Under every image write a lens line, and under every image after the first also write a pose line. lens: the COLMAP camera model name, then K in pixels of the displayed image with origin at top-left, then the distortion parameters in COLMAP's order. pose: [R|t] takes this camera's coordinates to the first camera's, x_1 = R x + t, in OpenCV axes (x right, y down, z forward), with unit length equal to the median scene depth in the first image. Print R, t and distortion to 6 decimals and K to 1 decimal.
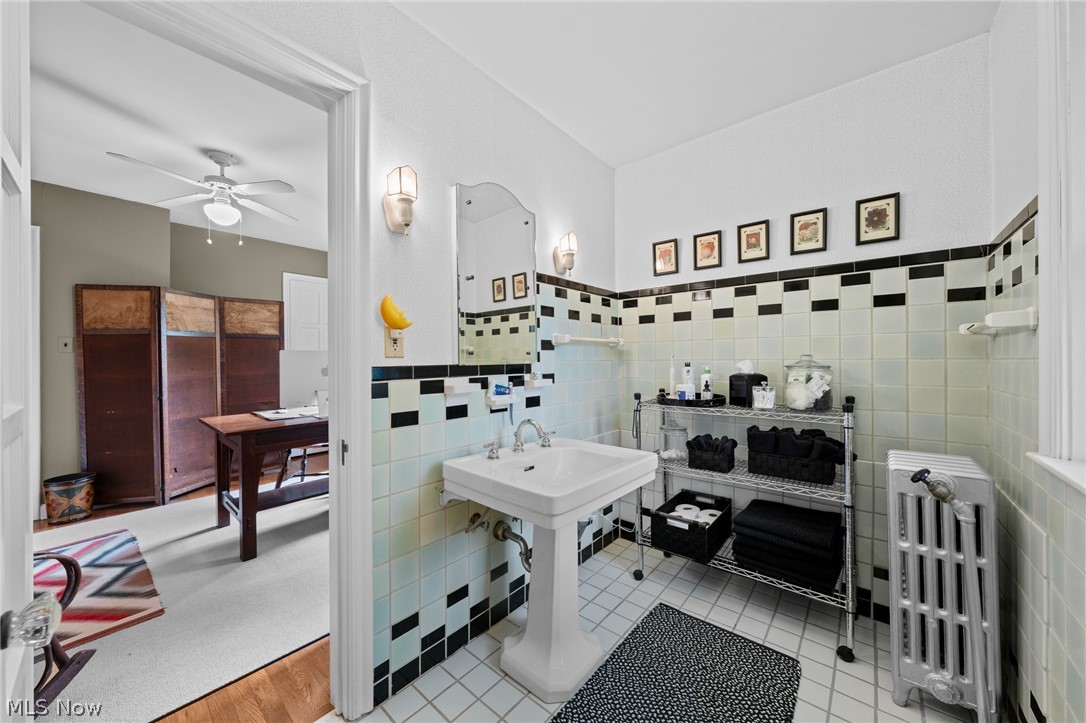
lens RADIAL K [[387.1, 0, 547.6], [0, 387.1, 359.8], [0, 0, 1]] dist [-0.000849, -0.000037]
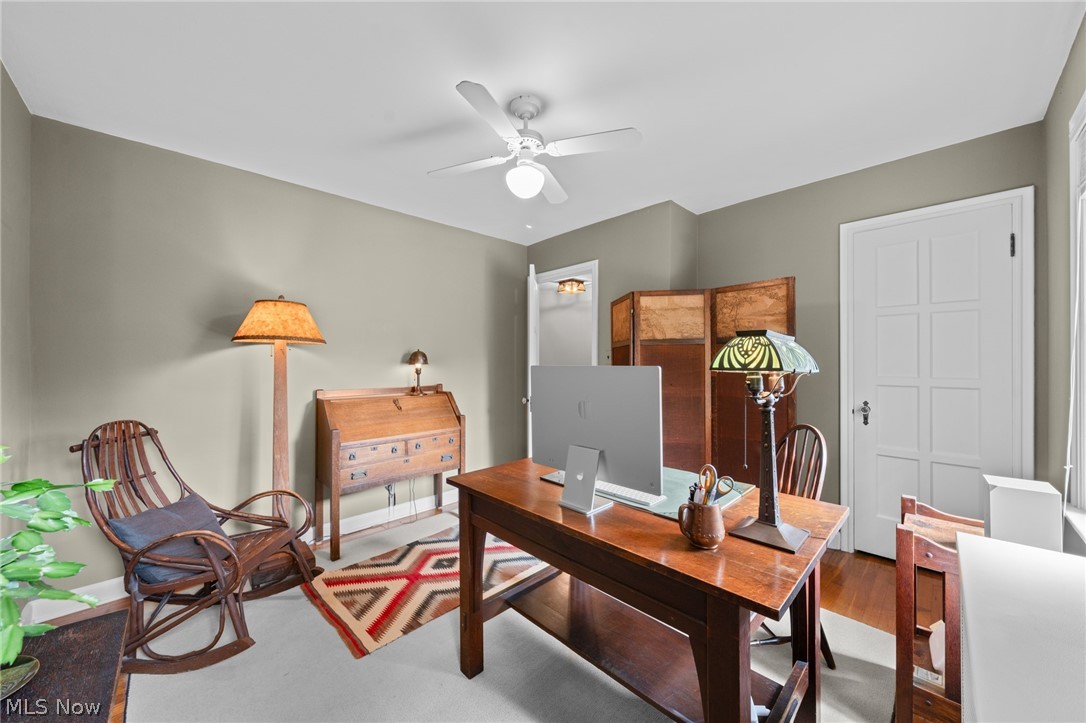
lens RADIAL K [[396.9, 0, 540.3], [0, 396.9, 363.7], [0, 0, 1]] dist [-0.001306, -0.000002]
pose [[-0.099540, 0.007605, -0.995005, -0.109868], [-0.008090, 0.999932, 0.008452, -0.045661], [0.995001, 0.008891, -0.099471, 1.463153]]
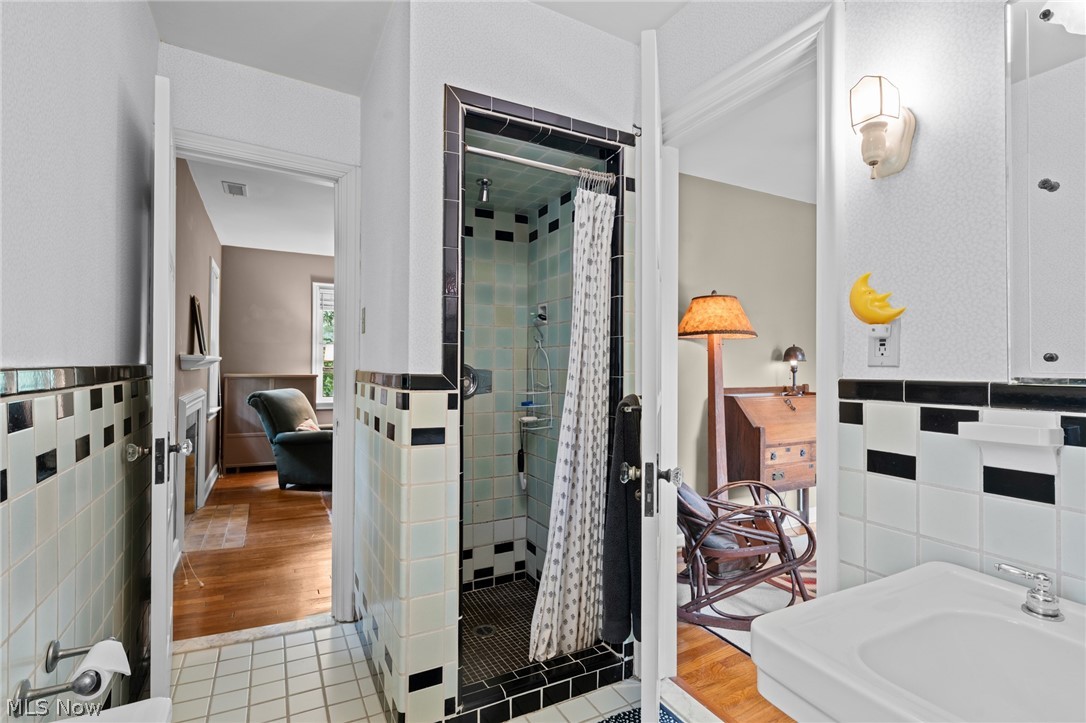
lens RADIAL K [[519.1, 0, 546.8], [0, 519.1, 361.5], [0, 0, 1]] dist [-0.004035, -0.000479]
pose [[-0.359190, -0.008656, -0.933224, 0.469628], [-0.008548, 0.999946, -0.005985, -0.003350], [0.933225, 0.005828, -0.359244, 0.584907]]
